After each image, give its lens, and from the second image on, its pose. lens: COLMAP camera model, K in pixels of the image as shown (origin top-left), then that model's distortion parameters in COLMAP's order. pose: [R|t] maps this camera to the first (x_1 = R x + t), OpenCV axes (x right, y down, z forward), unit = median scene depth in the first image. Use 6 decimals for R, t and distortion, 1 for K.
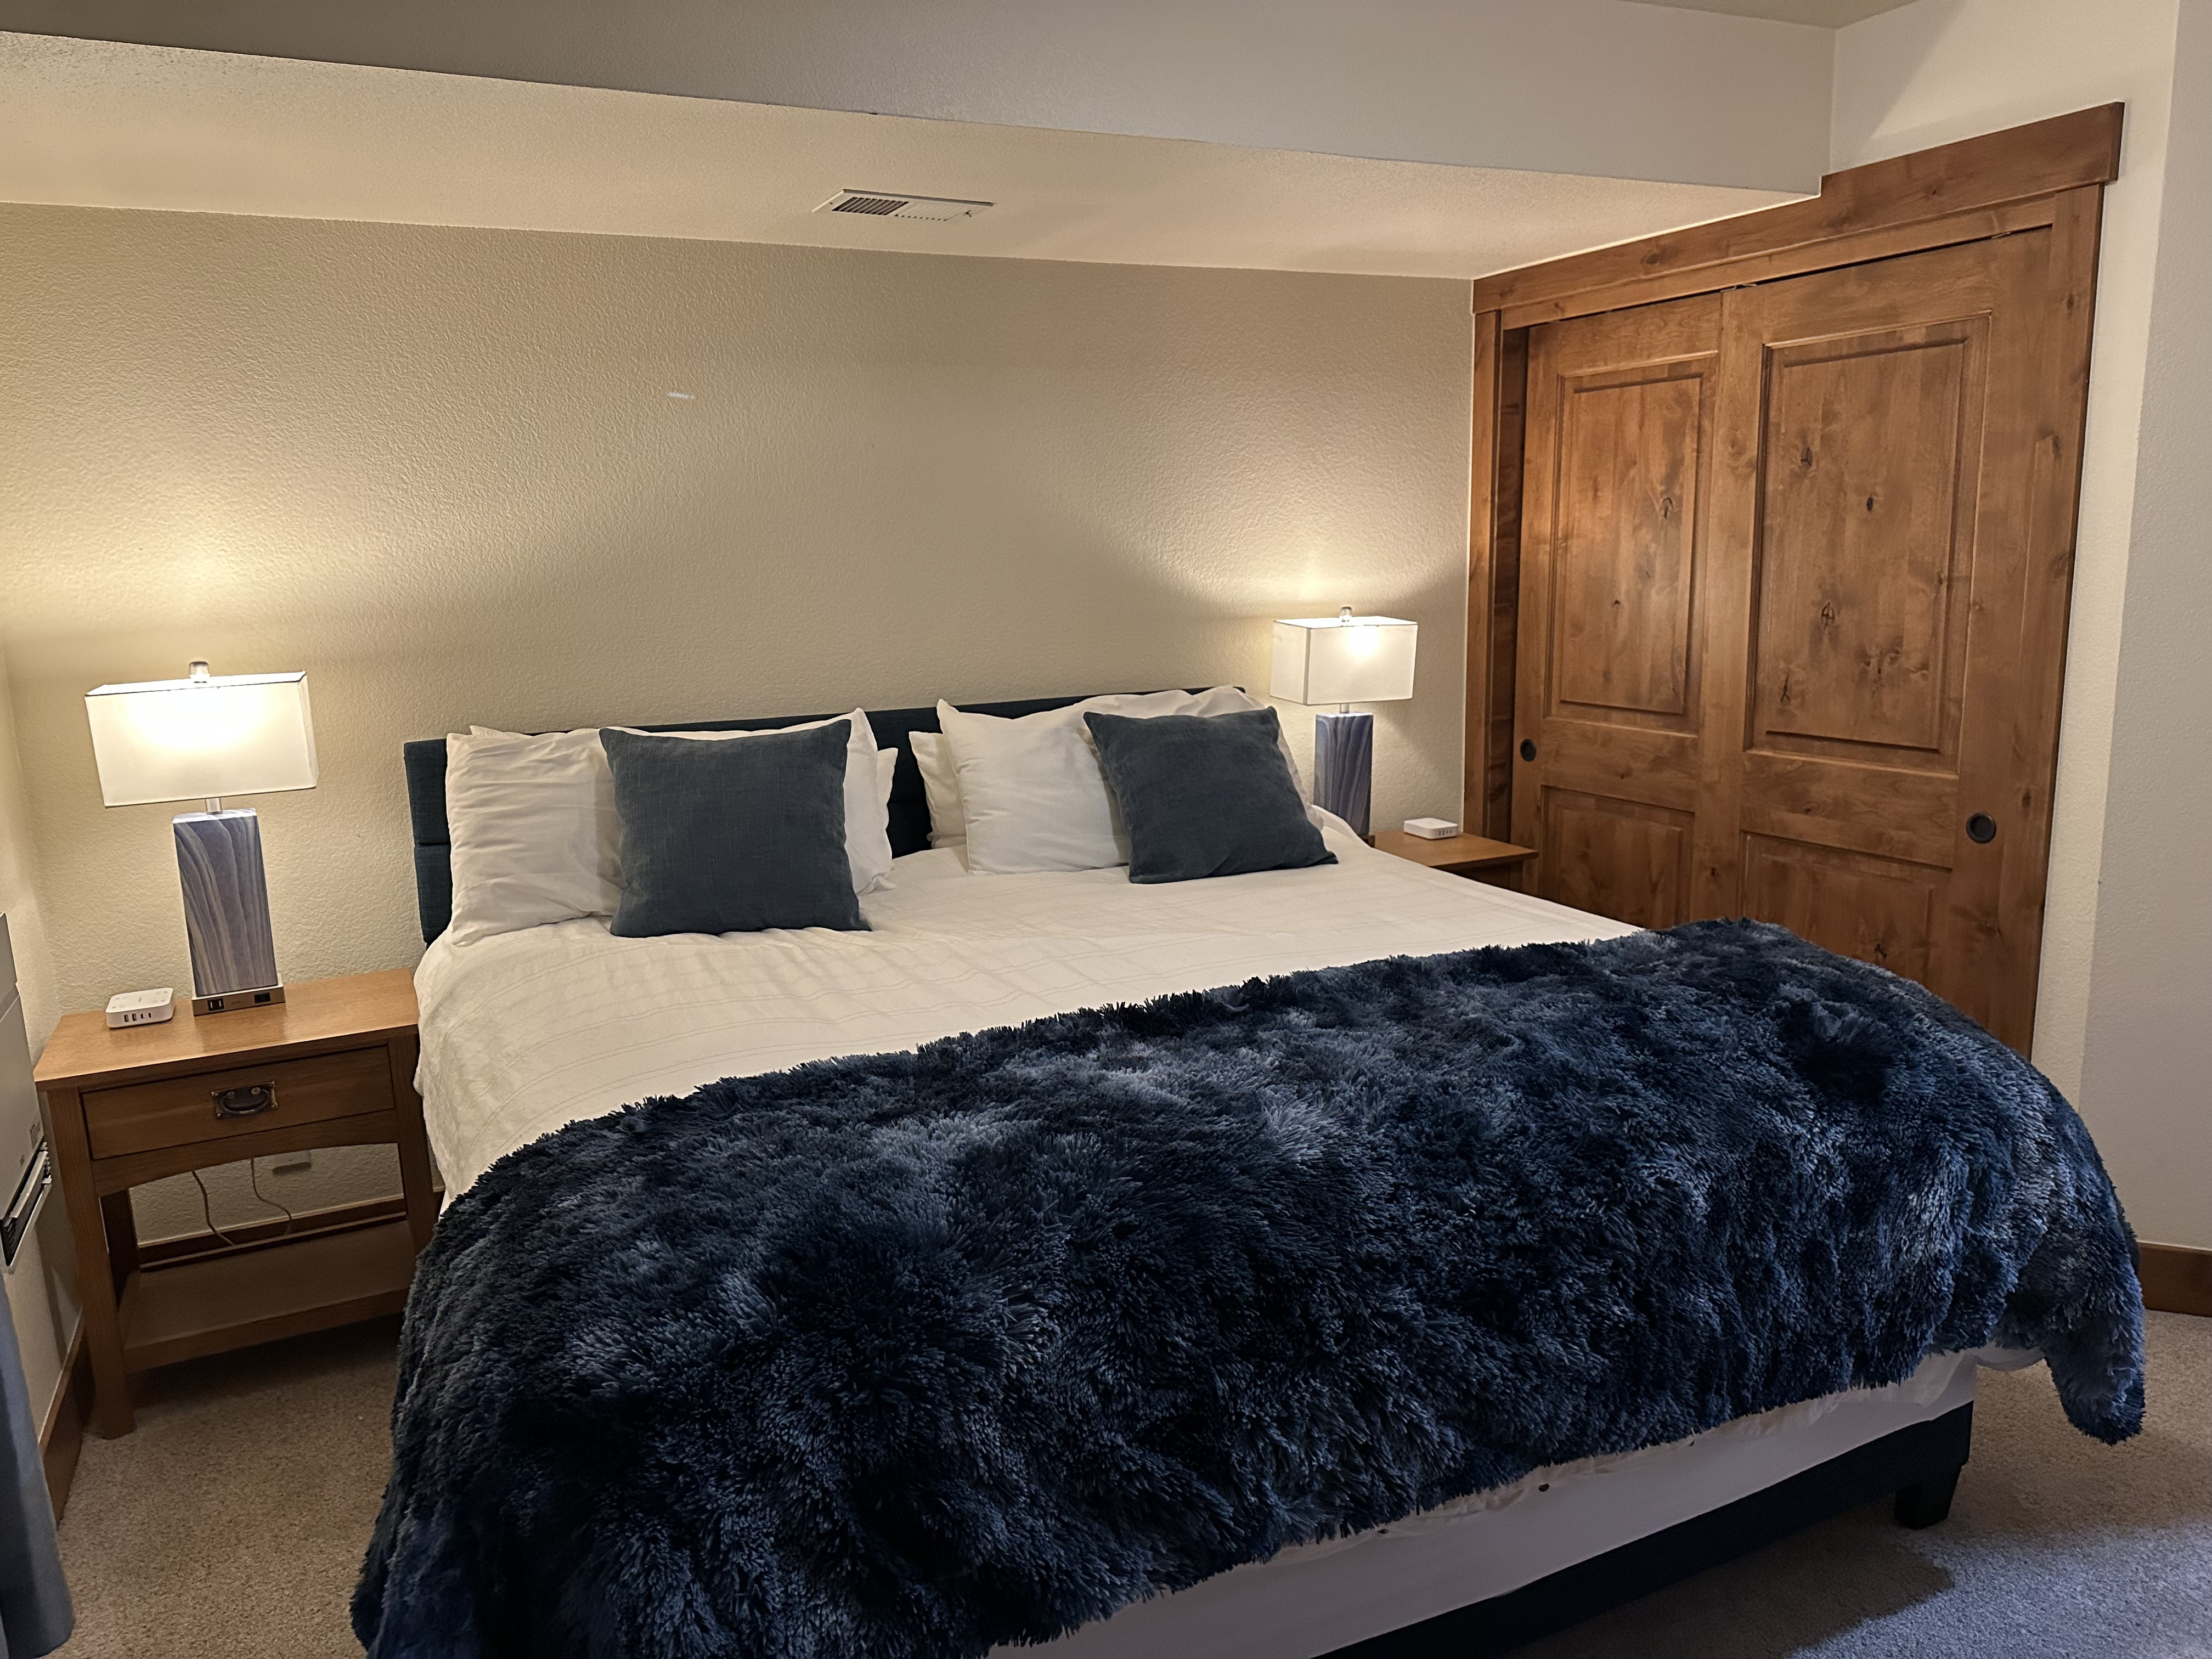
lens RADIAL K [[1542.9, 0, 1106.0], [0, 1542.9, 829.5], [0, 0, 1]] dist [0.158723, -0.250388]
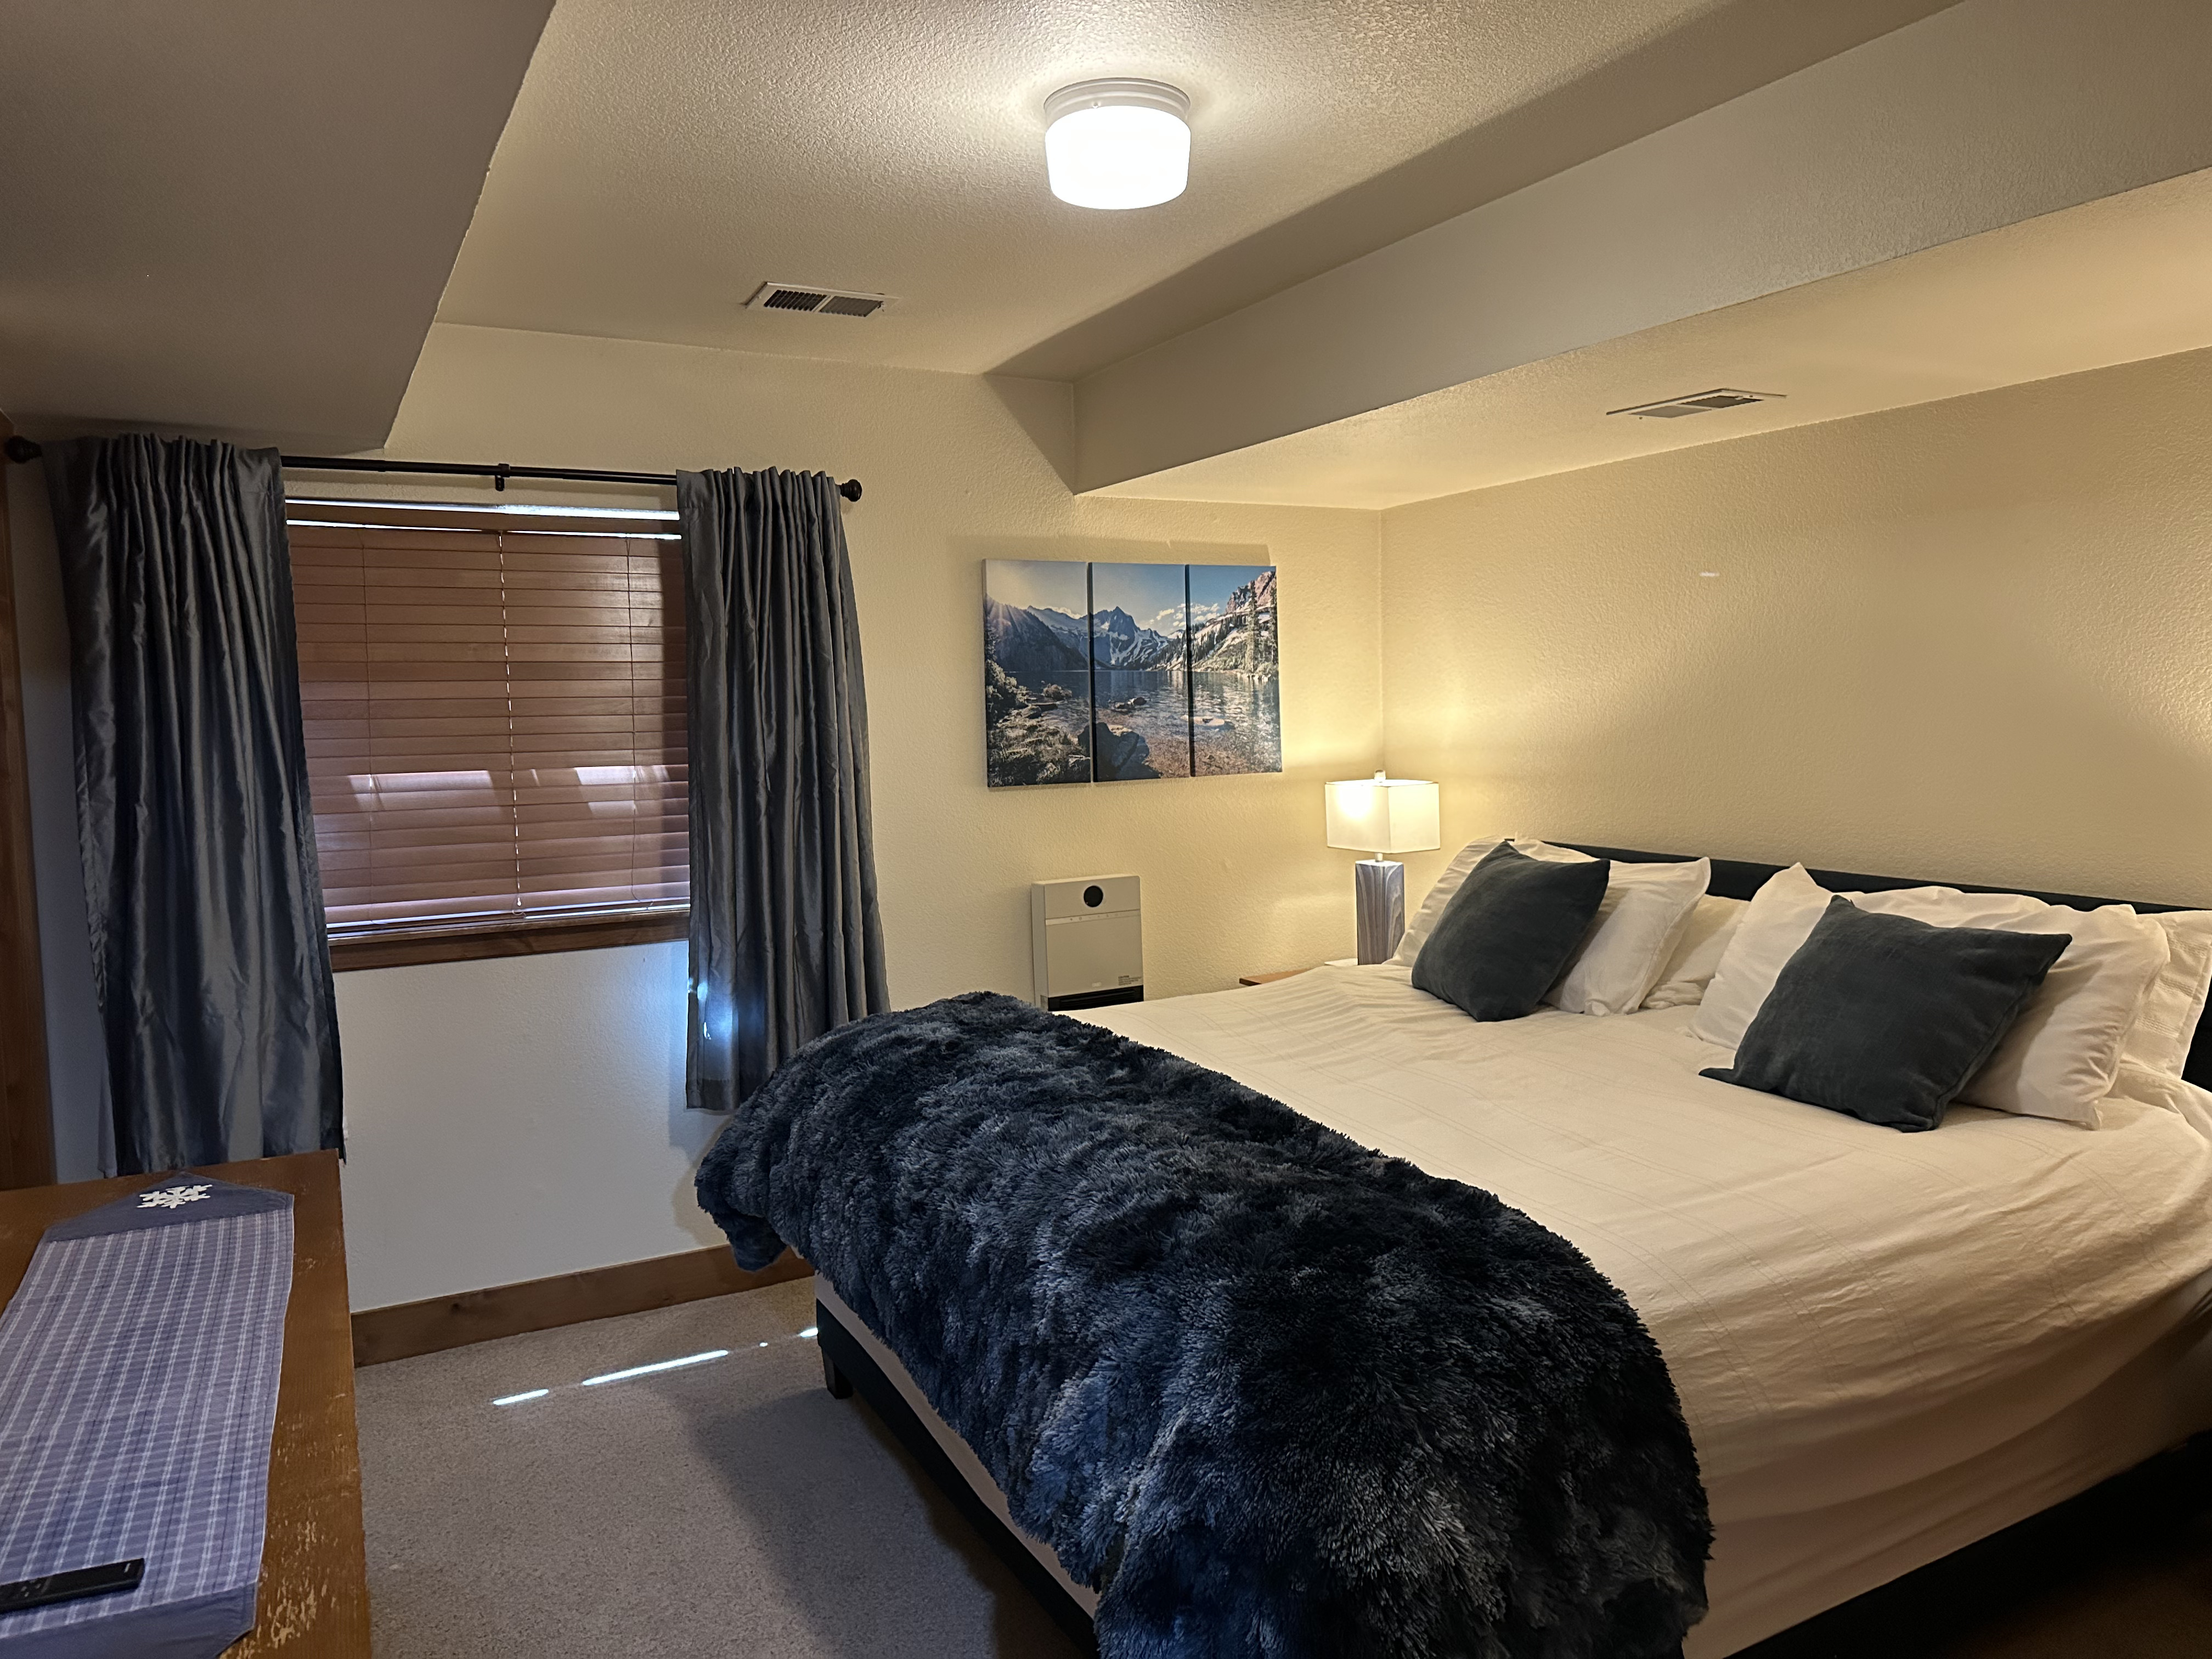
lens RADIAL K [[1542.9, 0, 1106.0], [0, 1542.9, 829.5], [0, 0, 1]] dist [0.158723, -0.250388]
pose [[0.026107, 0.106626, -0.993956, 0.949263], [-0.166227, 0.980916, 0.100861, -0.145883], [0.985742, 0.162589, 0.043333, 0.585152]]
